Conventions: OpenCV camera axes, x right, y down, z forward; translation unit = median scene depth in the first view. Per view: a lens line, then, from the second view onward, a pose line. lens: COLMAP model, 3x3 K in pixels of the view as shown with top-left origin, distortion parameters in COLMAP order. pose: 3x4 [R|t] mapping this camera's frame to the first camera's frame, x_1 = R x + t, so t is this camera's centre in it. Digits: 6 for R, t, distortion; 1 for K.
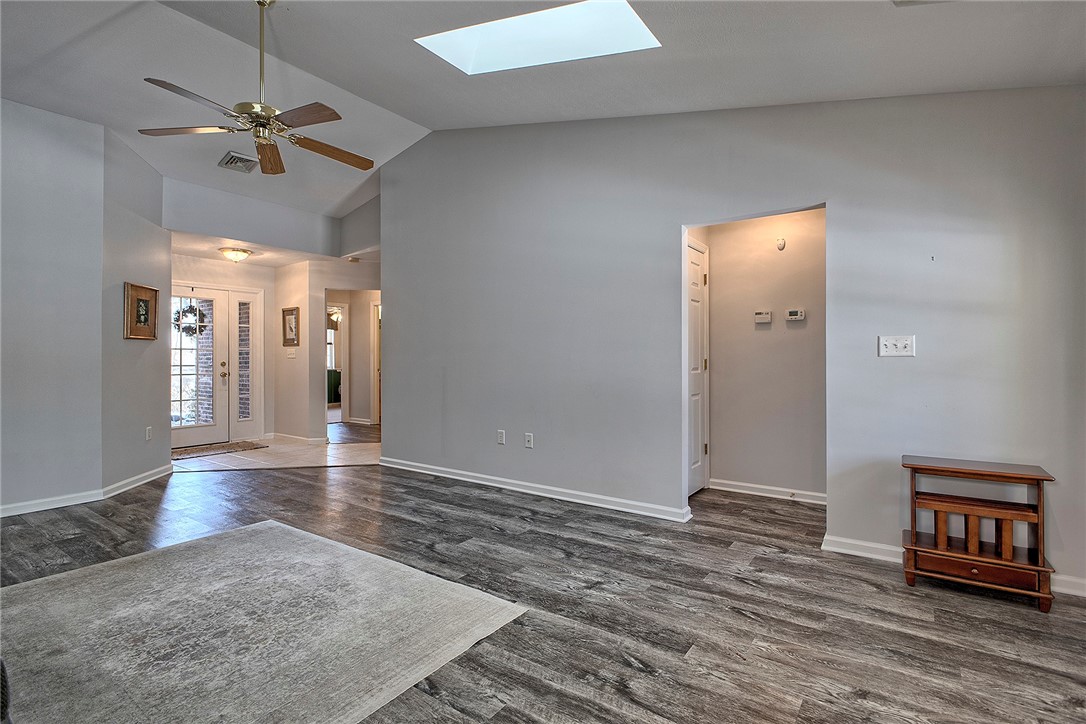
lens RADIAL K [[515.9, 0, 547.3], [0, 515.9, 354.4], [0, 0, 1]] dist [0.000905, -0.001512]
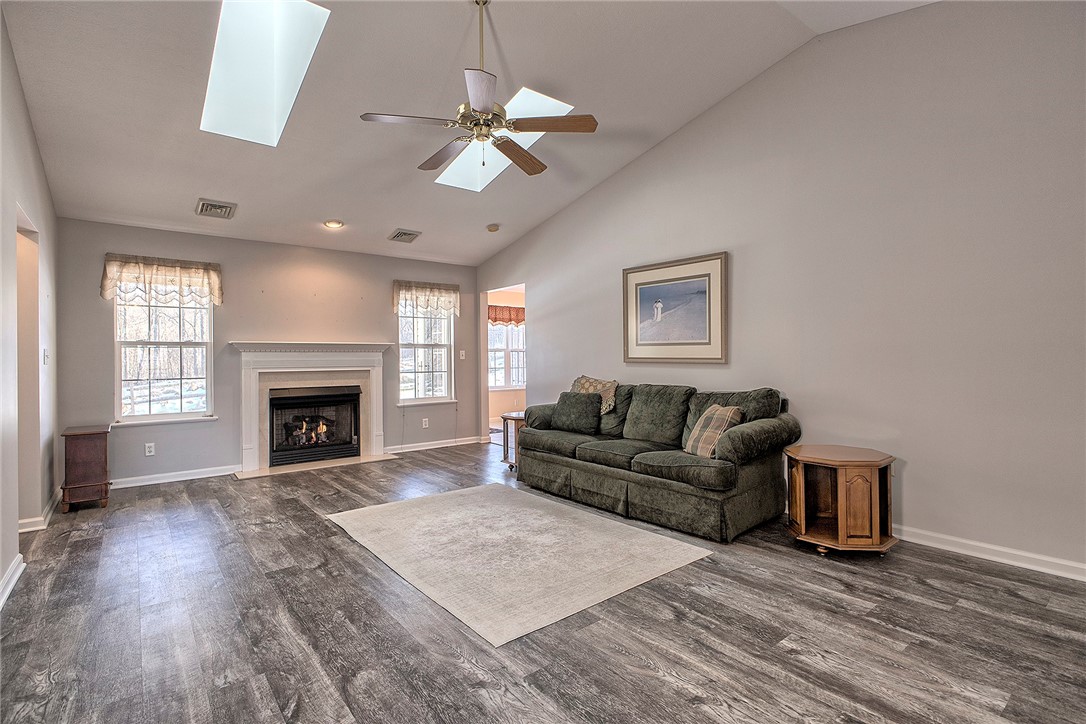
lens RADIAL K [[515.9, 0, 558.9], [0, 515.9, 359.9], [0, 0, 1]] dist [0.000905, -0.001512]
pose [[-0.967905, 0.013763, 0.250939, -0.807016], [0.012440, 0.999899, -0.006858, 0.012219], [-0.251008, -0.003516, -0.967979, 1.650645]]
